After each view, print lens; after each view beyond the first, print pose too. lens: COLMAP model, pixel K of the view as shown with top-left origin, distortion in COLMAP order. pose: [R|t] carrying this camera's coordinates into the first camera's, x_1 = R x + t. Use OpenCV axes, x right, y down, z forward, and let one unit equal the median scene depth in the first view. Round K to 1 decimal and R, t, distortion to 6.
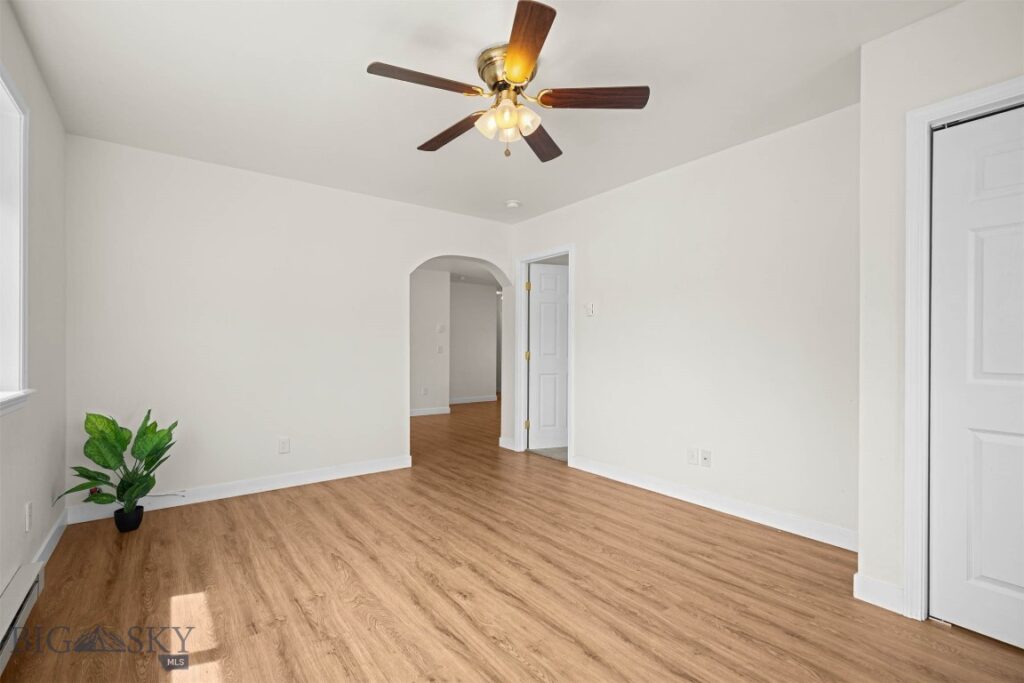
lens RADIAL K [[466.1, 0, 508.8], [0, 466.1, 344.7], [0, 0, 1]] dist [0.010803, -0.002908]
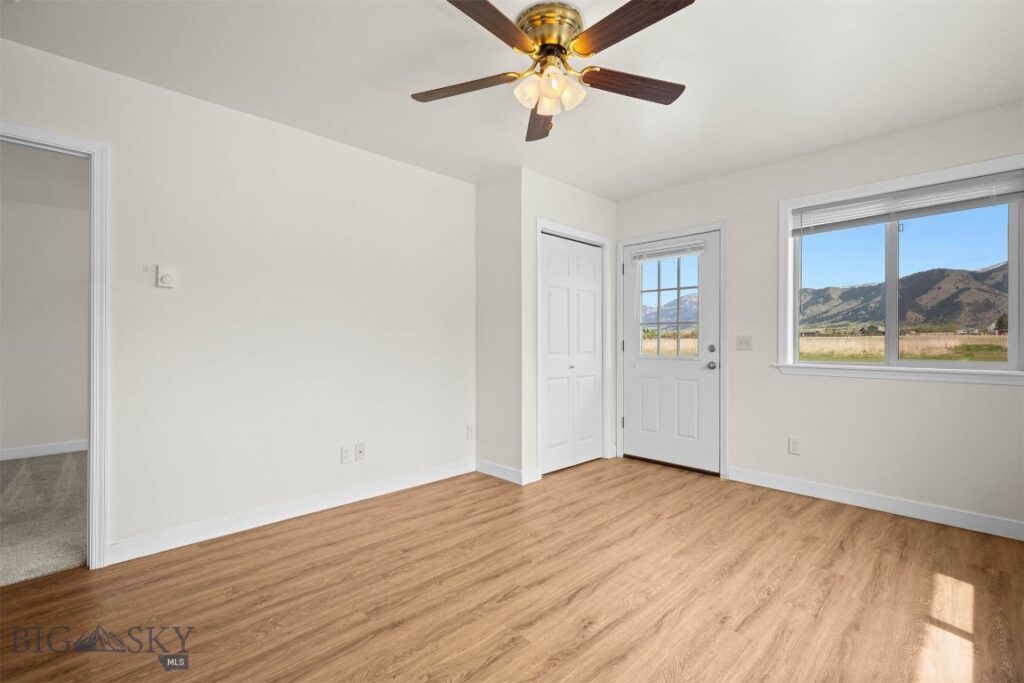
lens RADIAL K [[466.1, 0, 515.2], [0, 466.1, 338.1], [0, 0, 1]] dist [0.010803, -0.002908]
pose [[-0.142583, 0.004097, 0.989774, -0.788441], [-0.003370, 0.999984, -0.004625, 0.008461], [-0.989777, -0.003995, -0.142567, 1.059965]]
